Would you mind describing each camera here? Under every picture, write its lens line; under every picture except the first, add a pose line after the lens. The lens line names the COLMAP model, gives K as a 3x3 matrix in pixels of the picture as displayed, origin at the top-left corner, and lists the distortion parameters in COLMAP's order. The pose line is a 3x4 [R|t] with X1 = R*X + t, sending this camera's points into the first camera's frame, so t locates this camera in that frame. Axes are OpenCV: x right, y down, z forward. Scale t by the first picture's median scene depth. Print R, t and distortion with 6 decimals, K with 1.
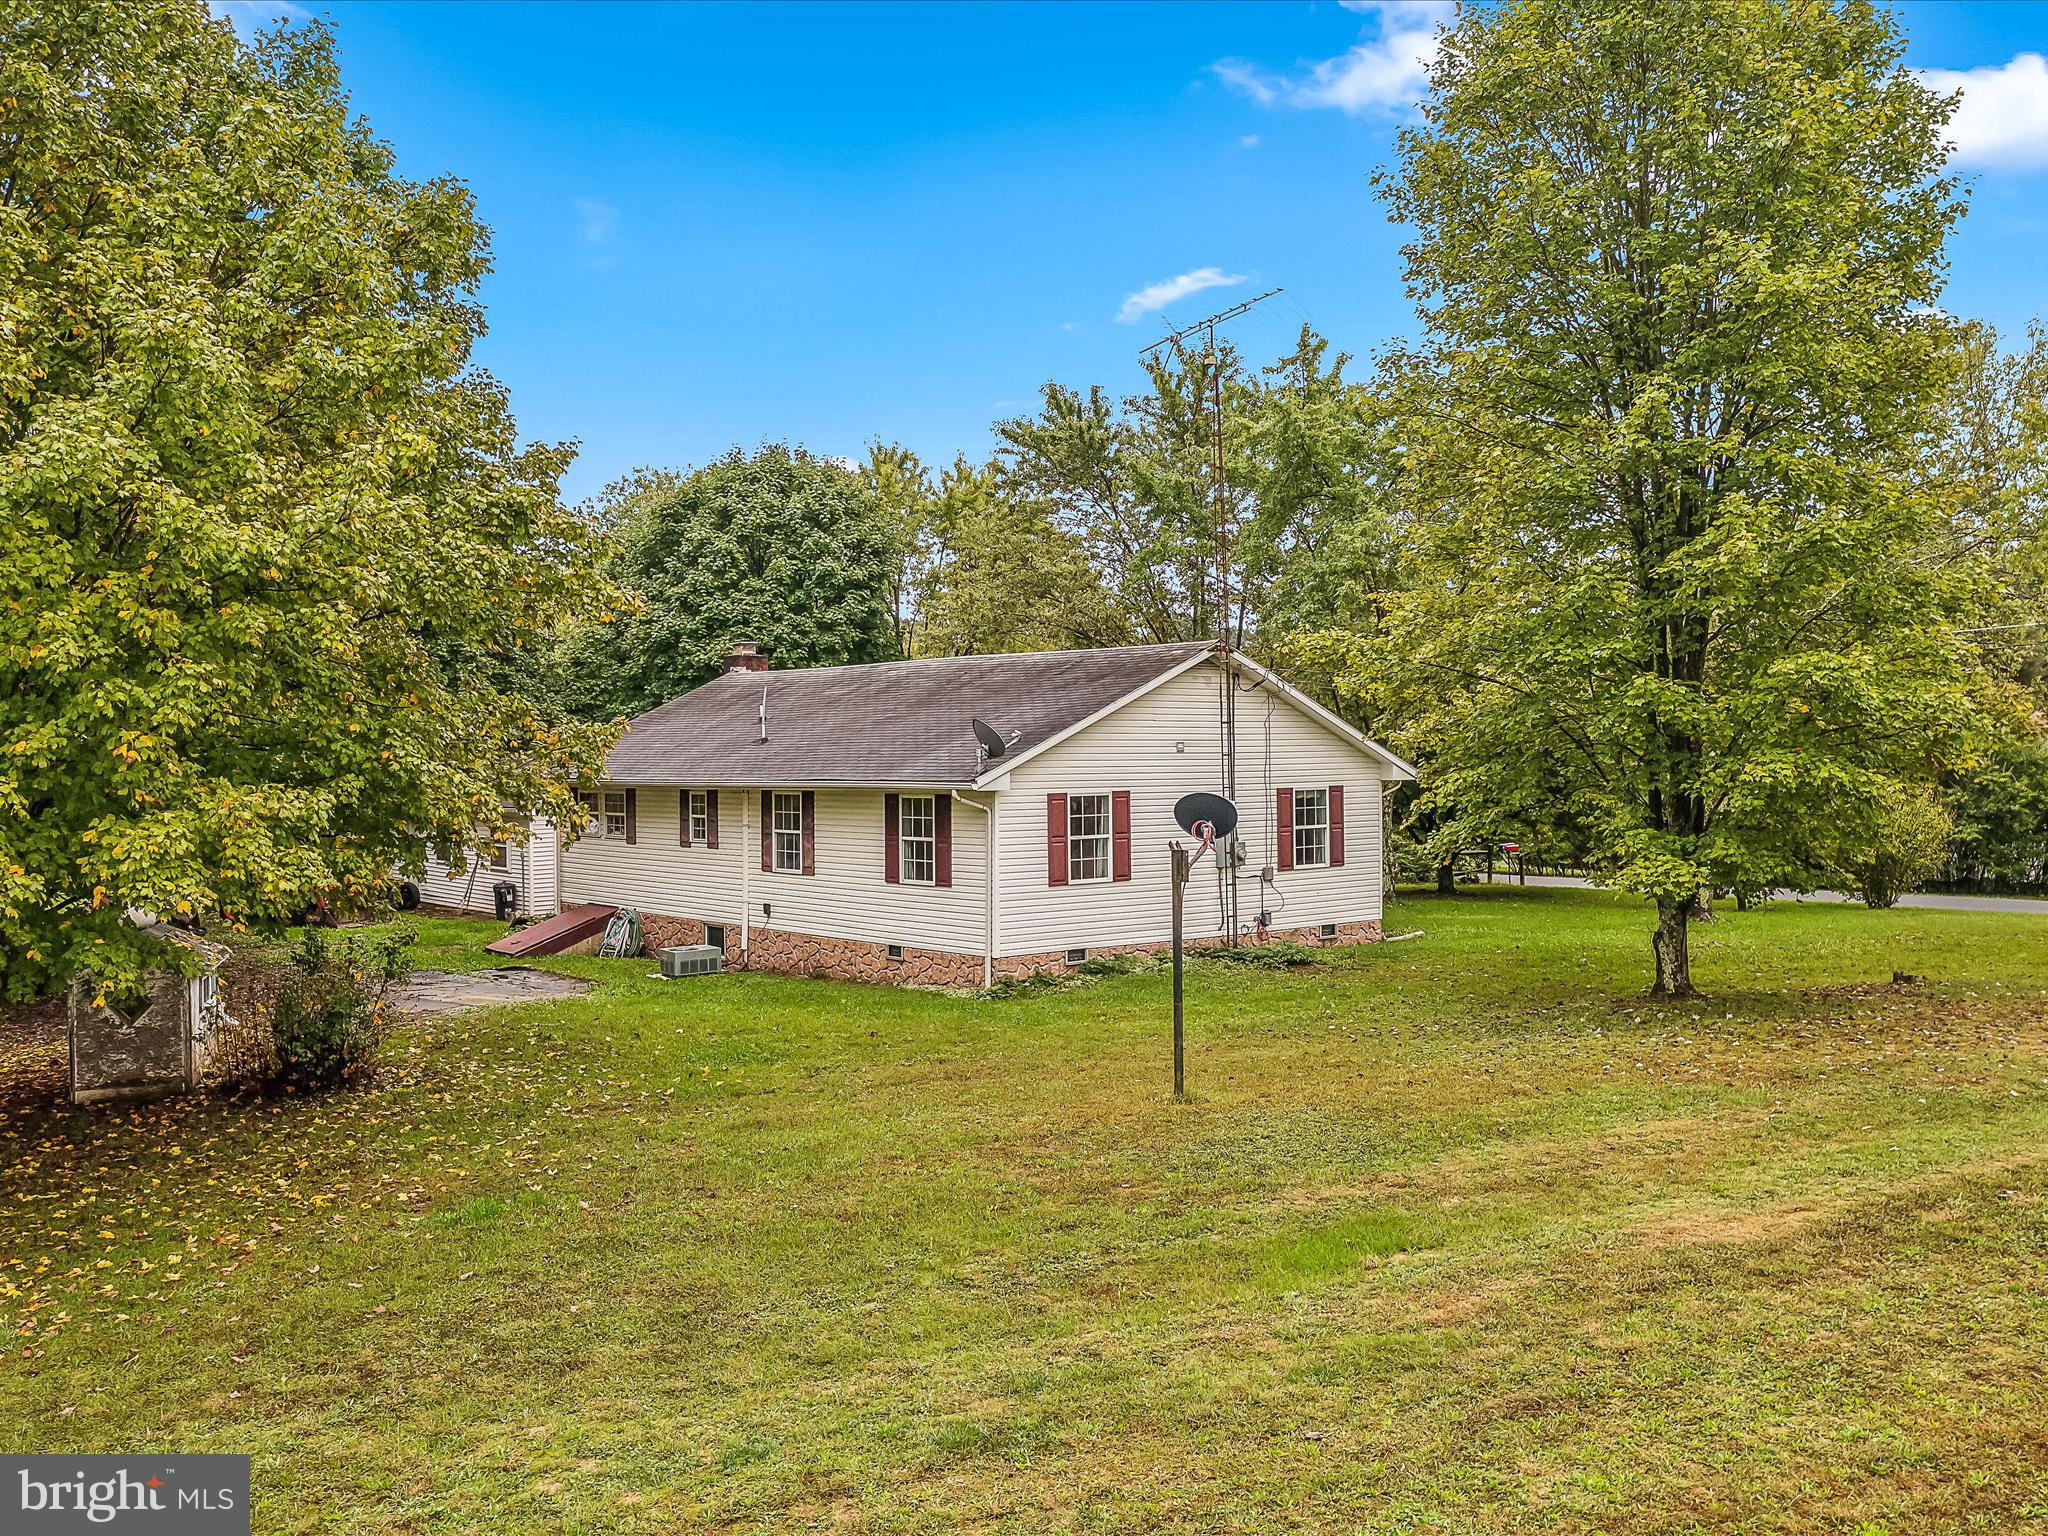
lens RADIAL K [[1829.9, 0, 1022.6], [0, 1829.9, 765.5], [0, 0, 1]] dist [-0.021458, 0.000047]
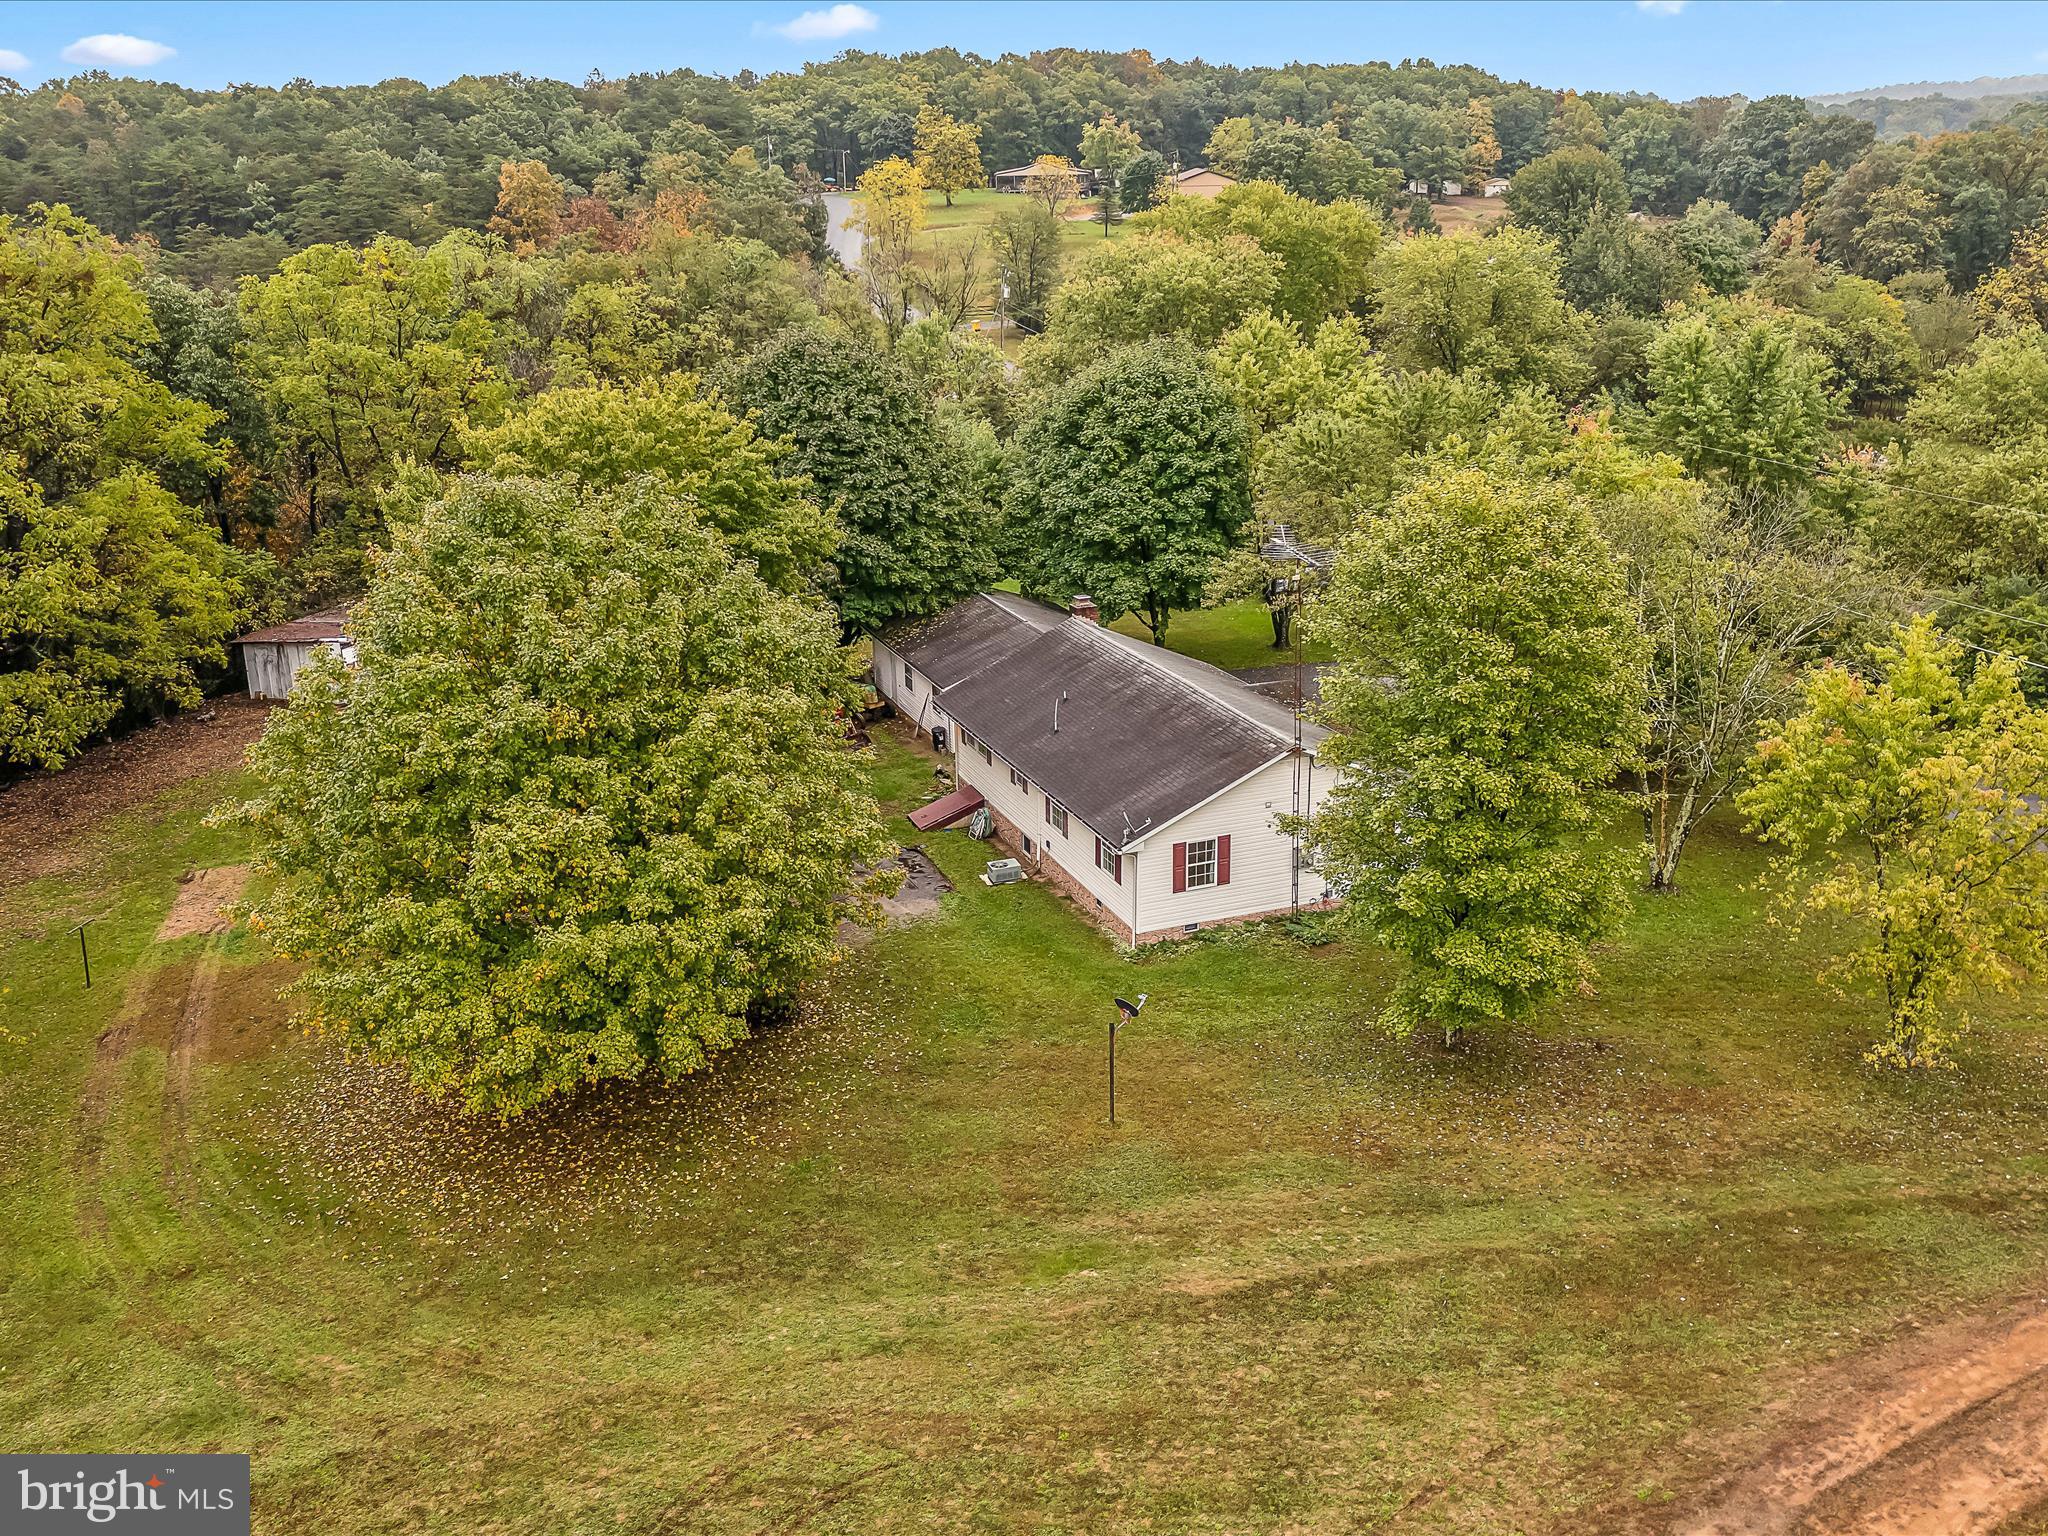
lens RADIAL K [[1829.9, 0, 1026.2], [0, 1829.9, 763.6], [0, 0, 1]] dist [-0.021458, 0.000047]
pose [[0.947185, 0.094467, -0.306457, 0.371343], [0.007954, 0.948413, 0.316937, -0.555951], [0.320588, -0.302636, 0.897572, -0.532934]]
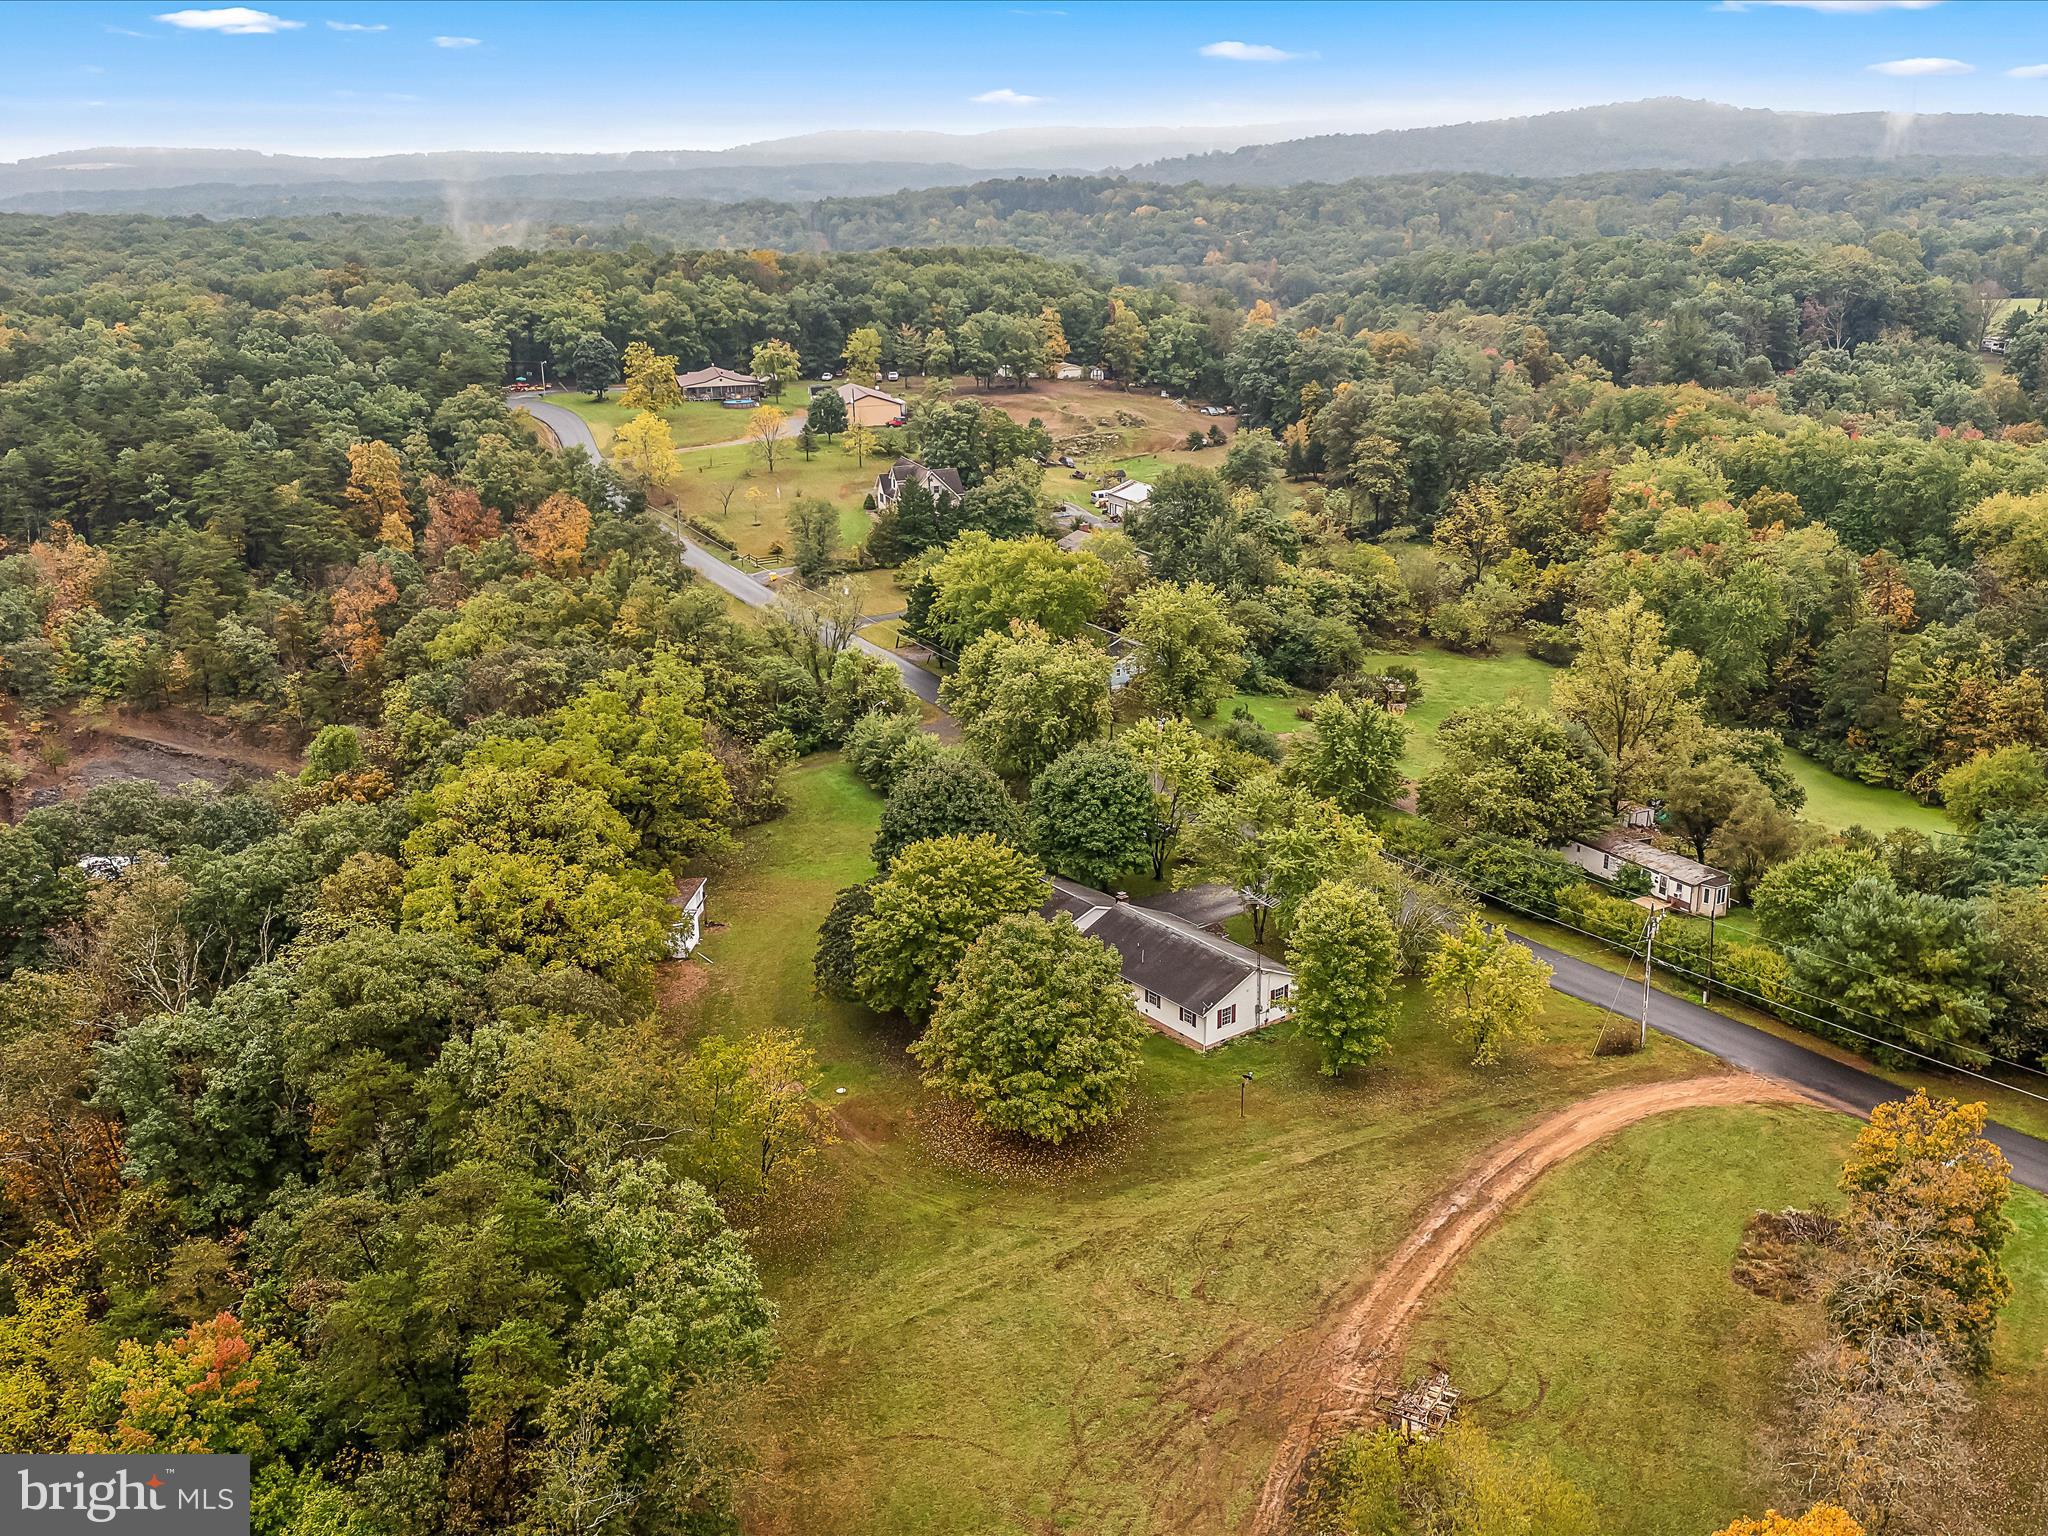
lens RADIAL K [[1829.9, 0, 1024.6], [0, 1829.9, 771.0], [0, 0, 1]] dist [-0.021458, 0.000047]
pose [[0.998790, 0.010528, -0.048036, -0.232432], [0.005165, 0.948952, 0.315378, -1.820032], [0.048905, -0.315245, 0.947750, -2.886995]]
